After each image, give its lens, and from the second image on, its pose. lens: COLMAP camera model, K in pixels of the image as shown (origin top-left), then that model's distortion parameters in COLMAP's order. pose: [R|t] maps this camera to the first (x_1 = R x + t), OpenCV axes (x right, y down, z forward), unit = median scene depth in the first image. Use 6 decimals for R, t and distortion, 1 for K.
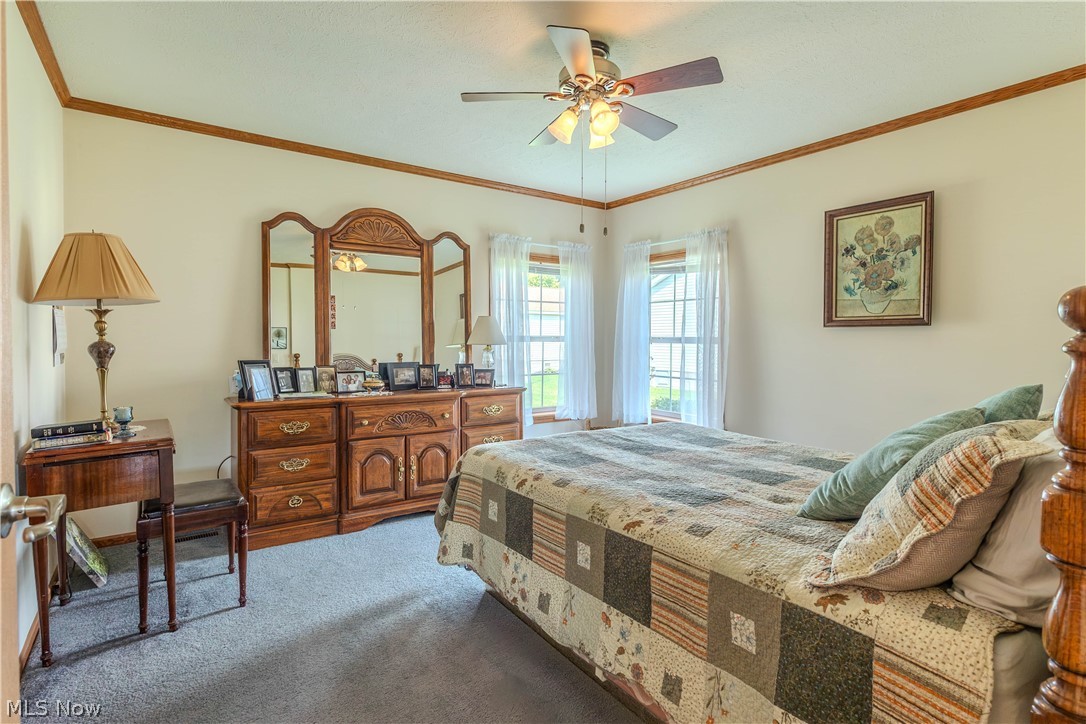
lens RADIAL K [[537.2, 0, 546.7], [0, 537.2, 353.0], [0, 0, 1]] dist [0.007805, 0.000107]
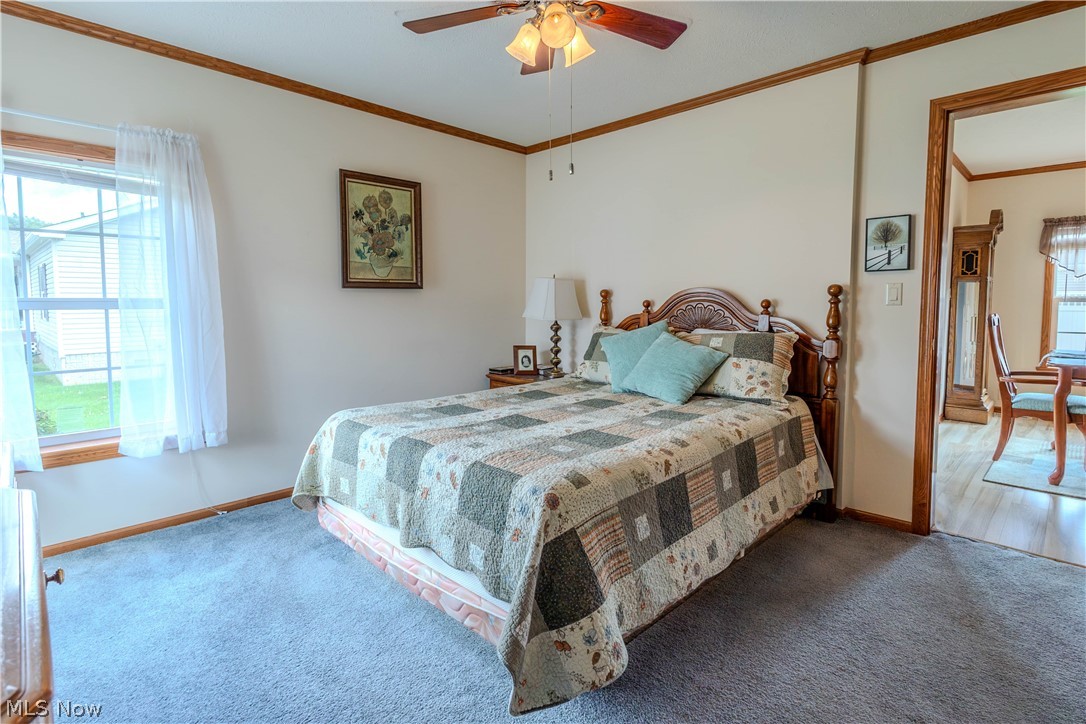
lens RADIAL K [[537.2, 0, 539.4], [0, 537.2, 339.1], [0, 0, 1]] dist [0.007805, 0.000107]
pose [[-0.170929, -0.079876, 0.982040, -0.568960], [0.030899, 0.995784, 0.086371, -0.031800], [-0.984799, 0.045107, -0.167740, 0.891780]]
